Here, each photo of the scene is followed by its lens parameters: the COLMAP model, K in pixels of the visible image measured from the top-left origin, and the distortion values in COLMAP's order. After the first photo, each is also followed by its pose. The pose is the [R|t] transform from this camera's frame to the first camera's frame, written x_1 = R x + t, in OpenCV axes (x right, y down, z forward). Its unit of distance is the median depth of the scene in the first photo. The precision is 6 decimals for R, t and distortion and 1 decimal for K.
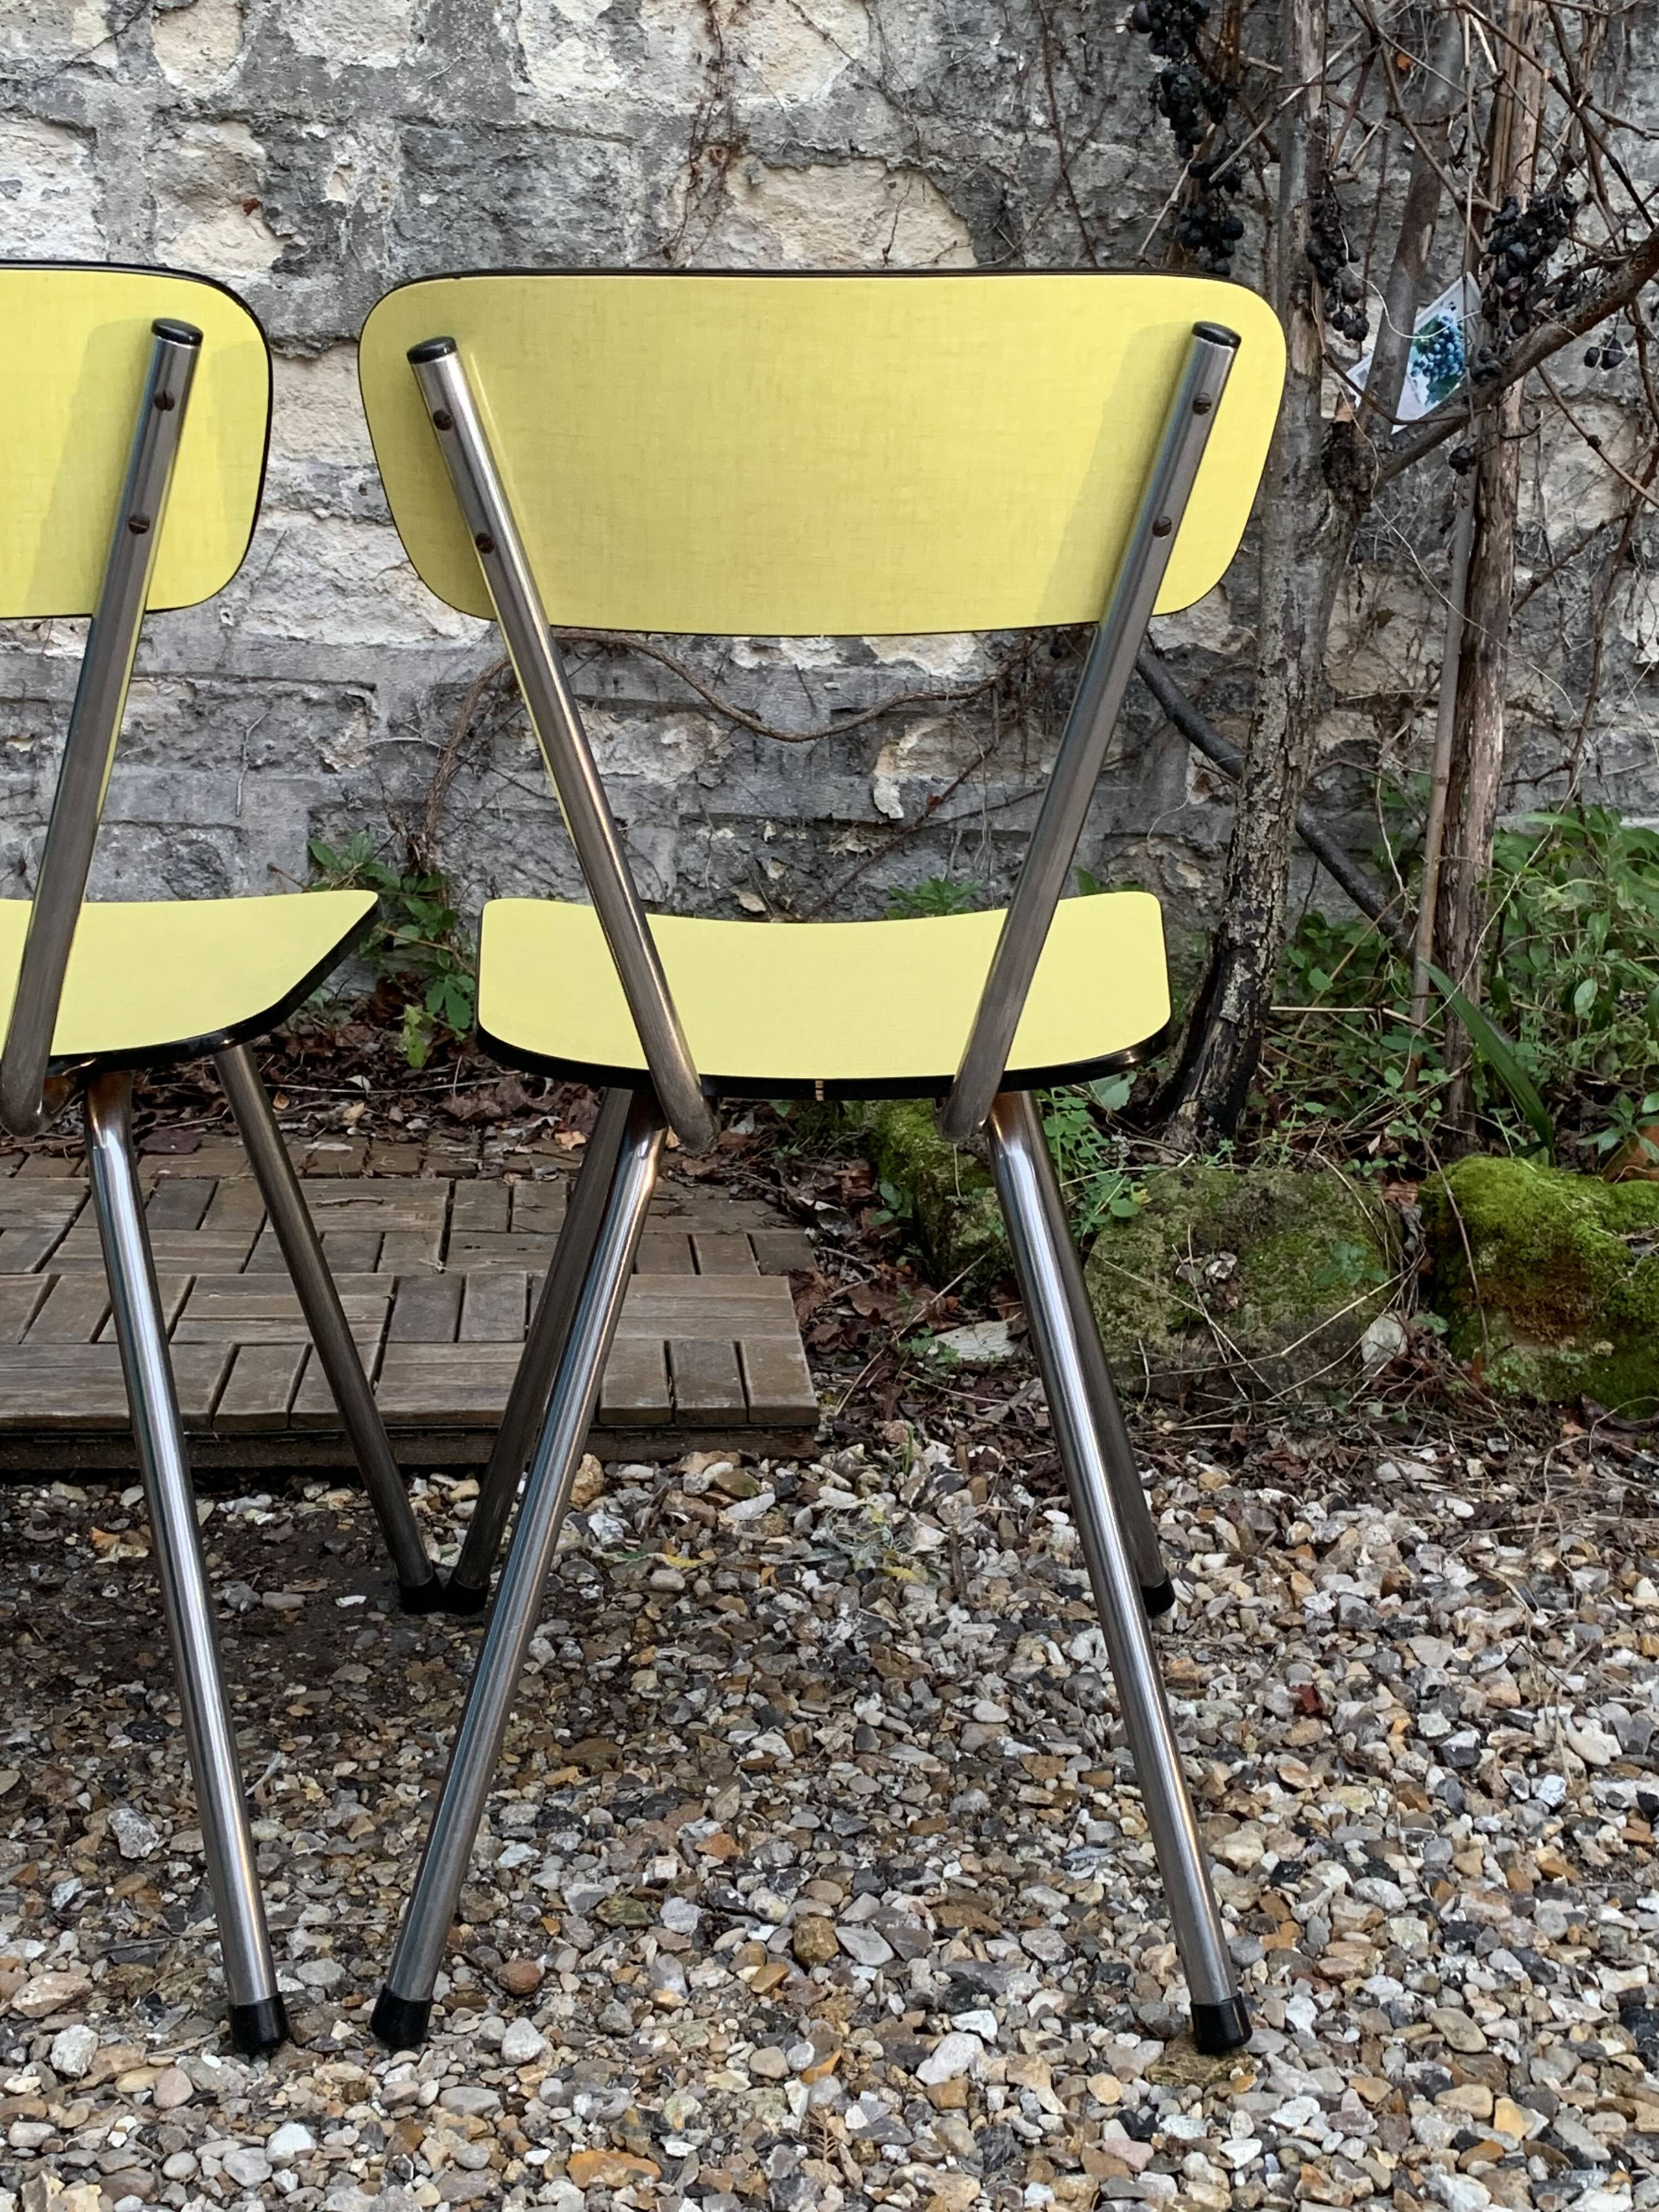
lens RADIAL K [[2808.1, 0, 851.1], [0, 2808.1, 1078.7], [0, 0, 1]] dist [0.102781, 0.000000]
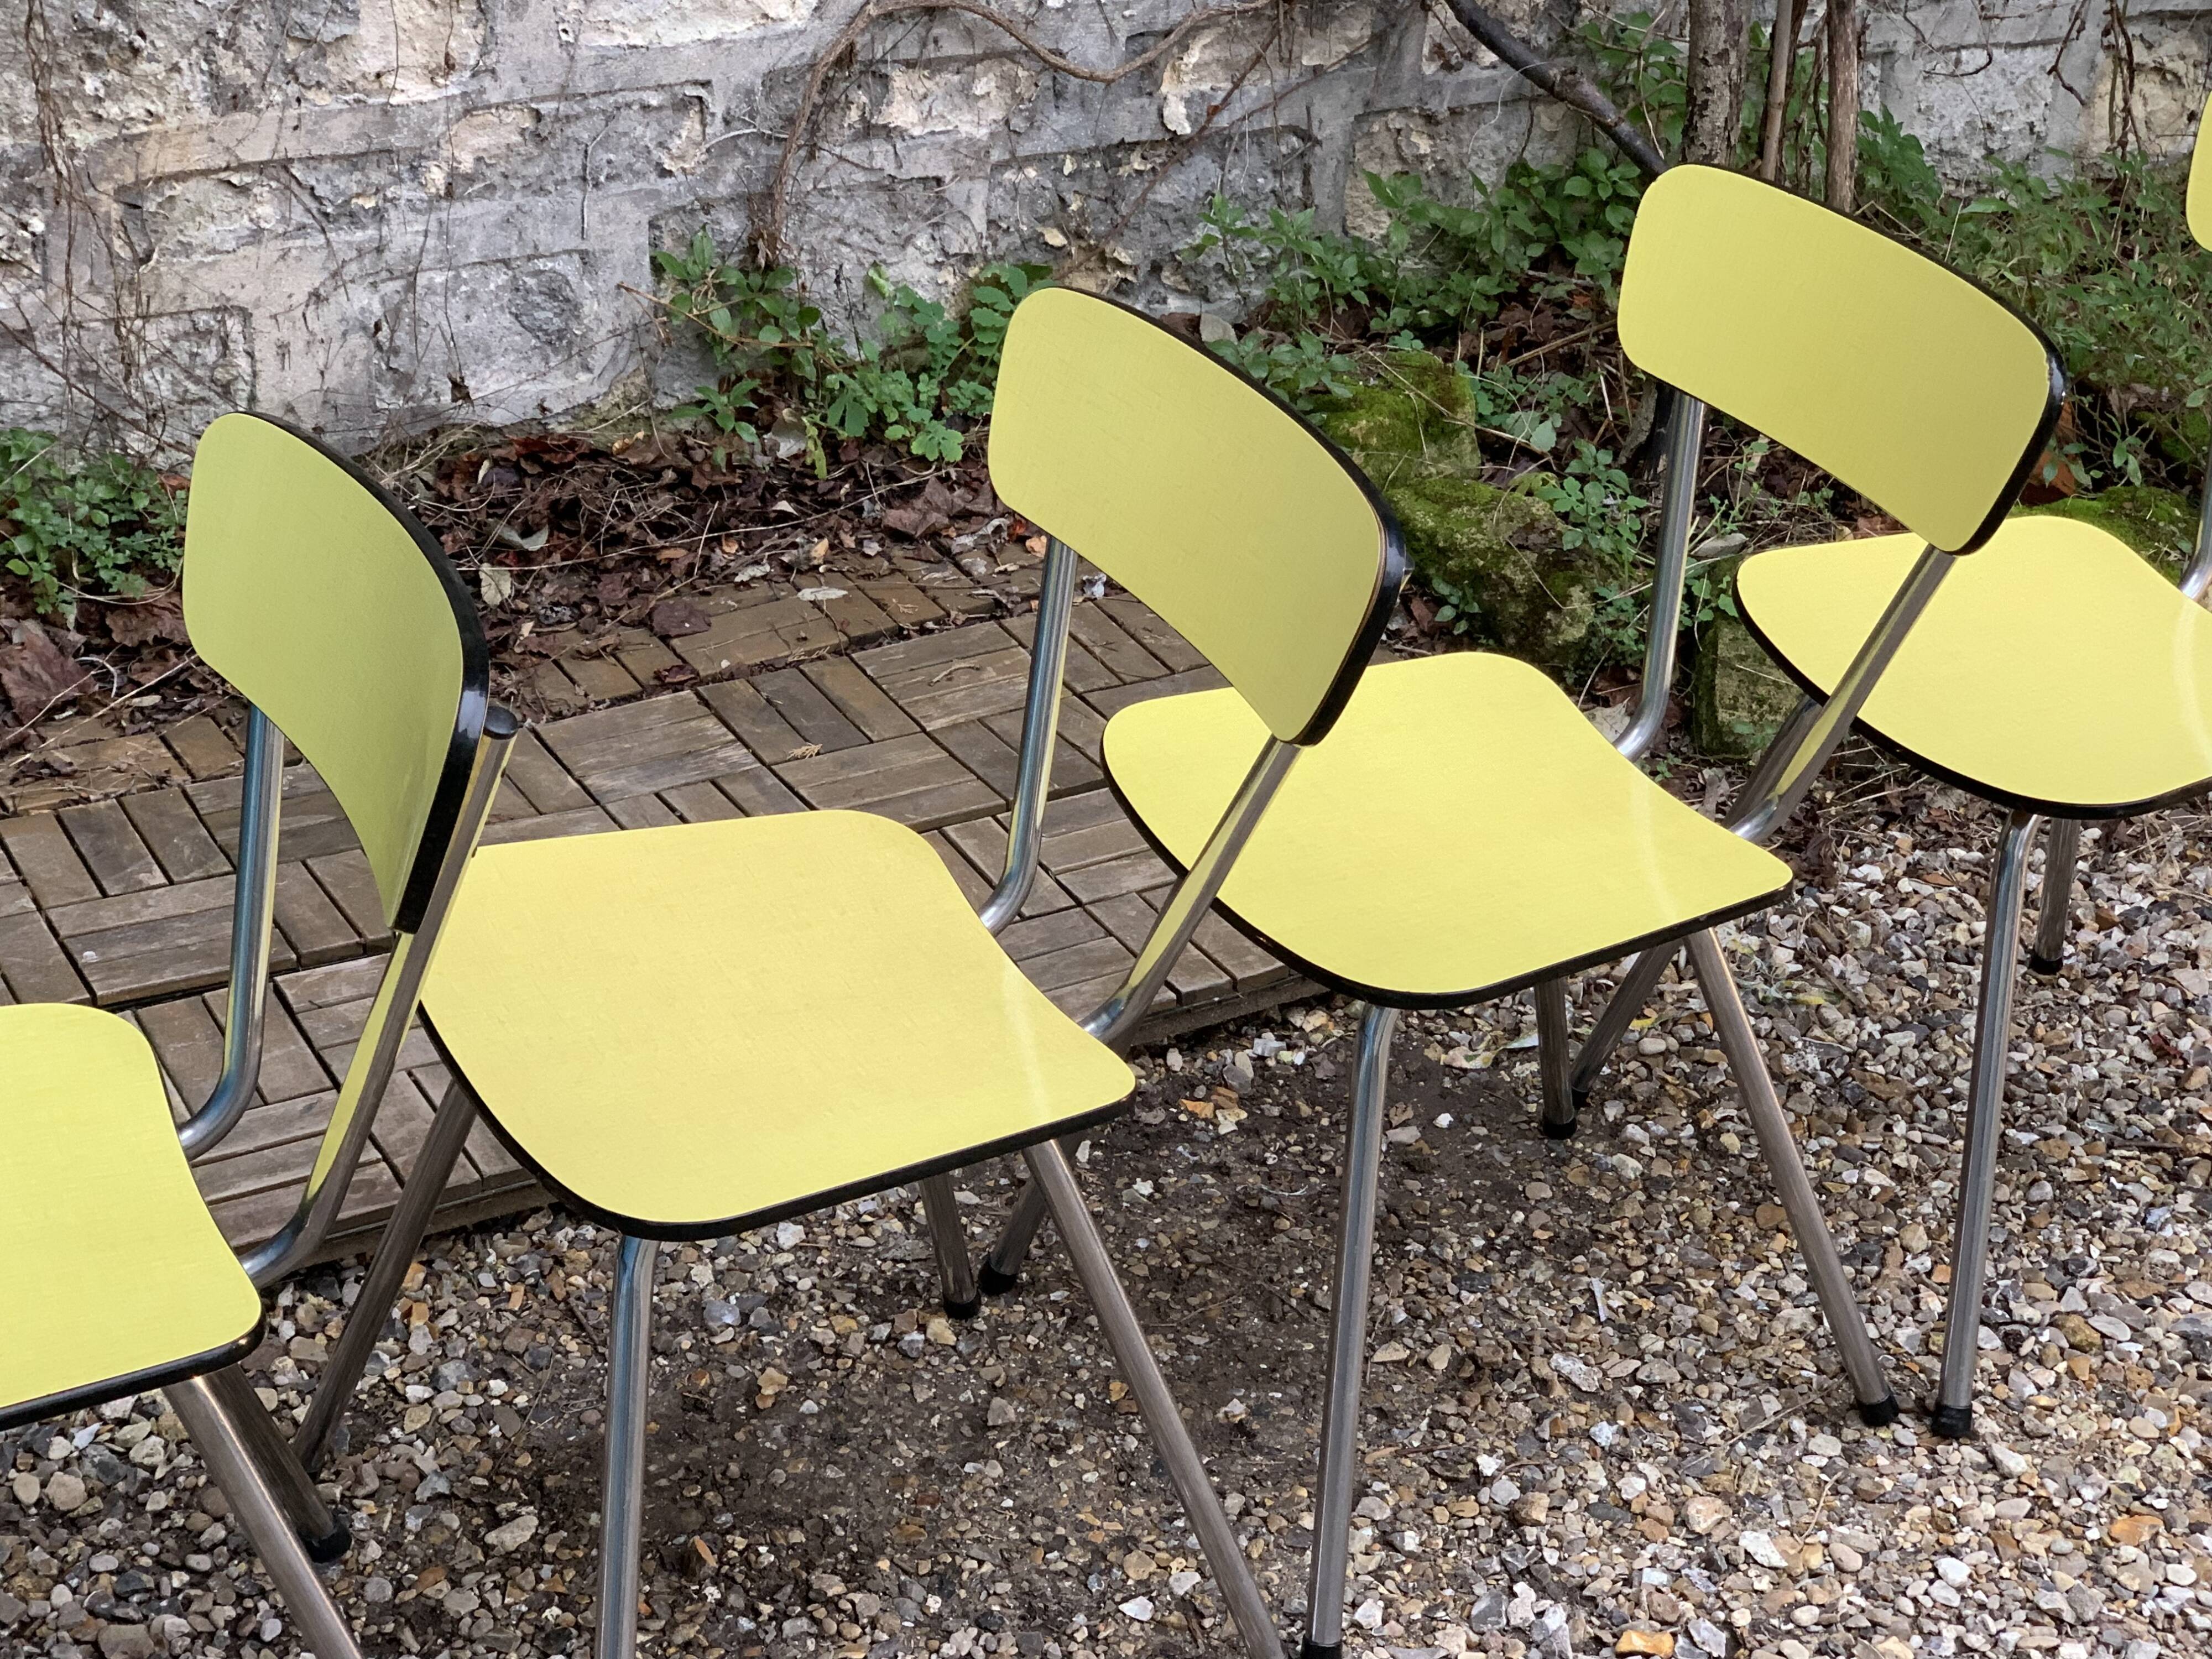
lens RADIAL K [[3470.5, 0, 1105.0], [0, 3470.5, 833.1], [0, 0, 1]] dist [0.041519, 0.000000]
pose [[0.910131, -0.202896, 0.361241, -0.769226], [0.078760, 0.940713, 0.329933, -0.408820], [-0.406766, -0.271831, 0.872152, -0.202207]]
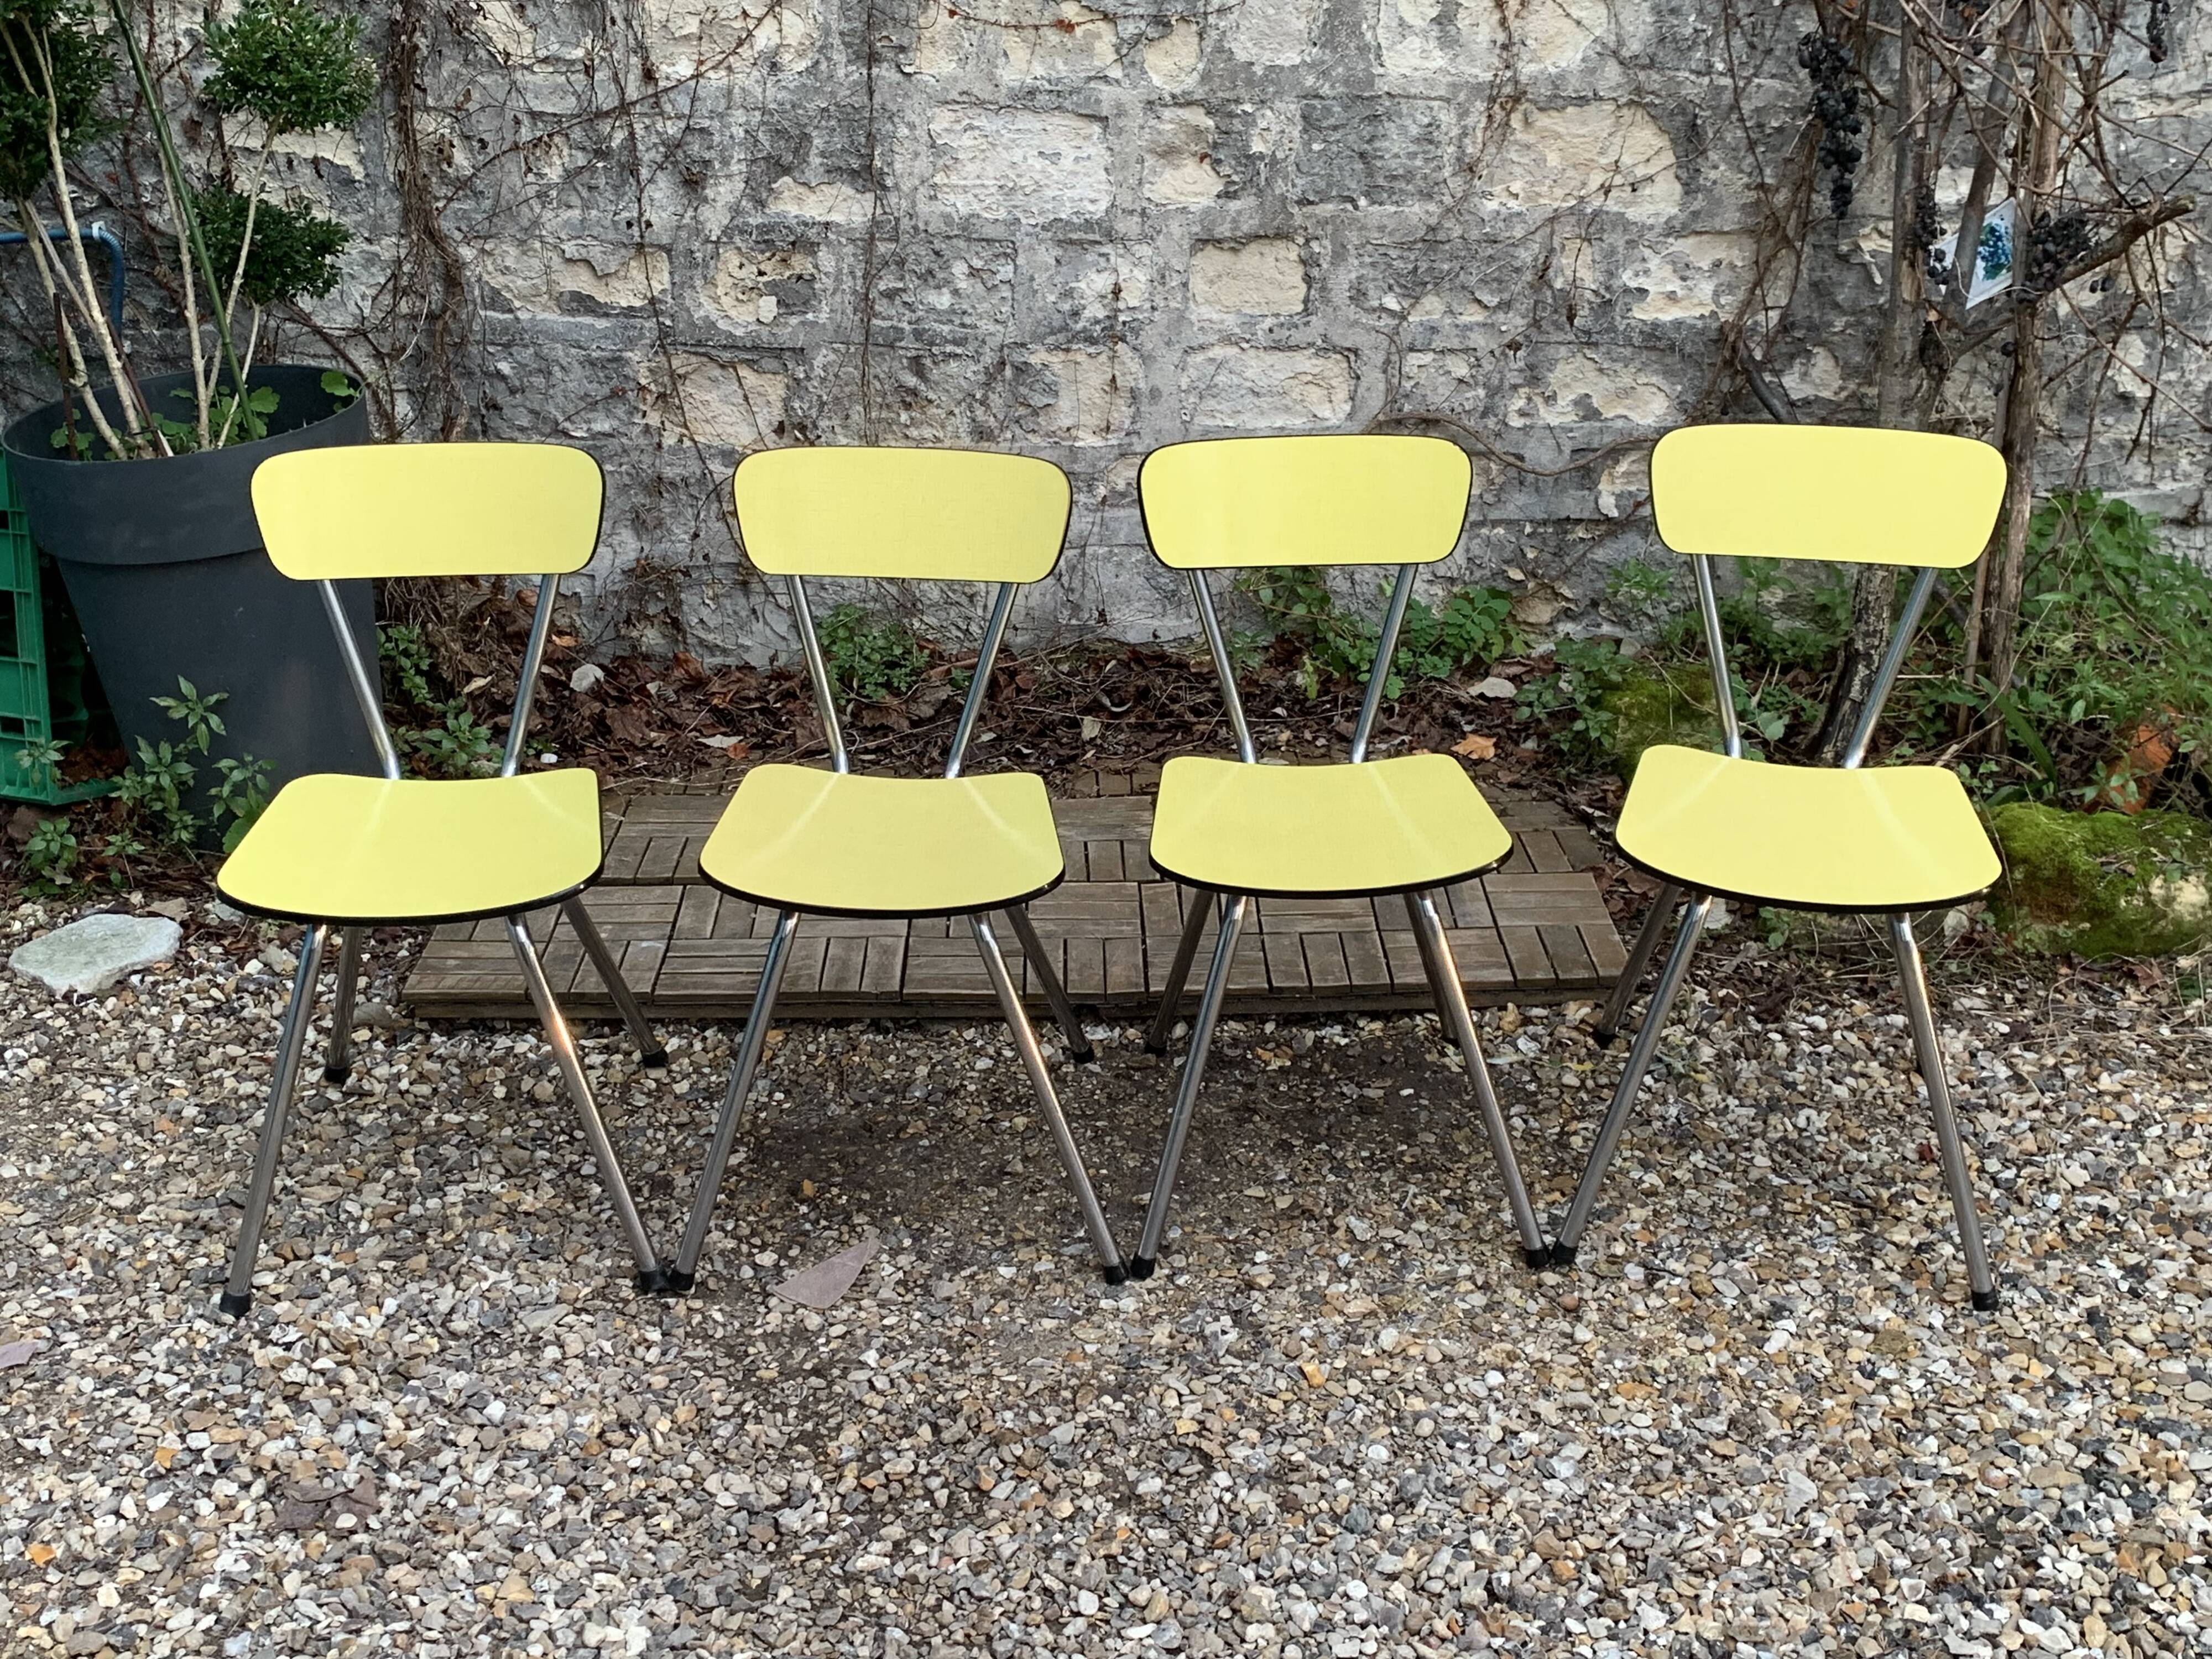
lens RADIAL K [[2568.9, 0, 1114.0], [0, 2568.9, 816.9], [0, 0, 1]] dist [0.055741, 0.000000]
pose [[0.995930, -0.017631, -0.088394, -0.202031], [0.033927, 0.981885, 0.186418, -0.309072], [0.083506, -0.188658, 0.978486, -0.644336]]
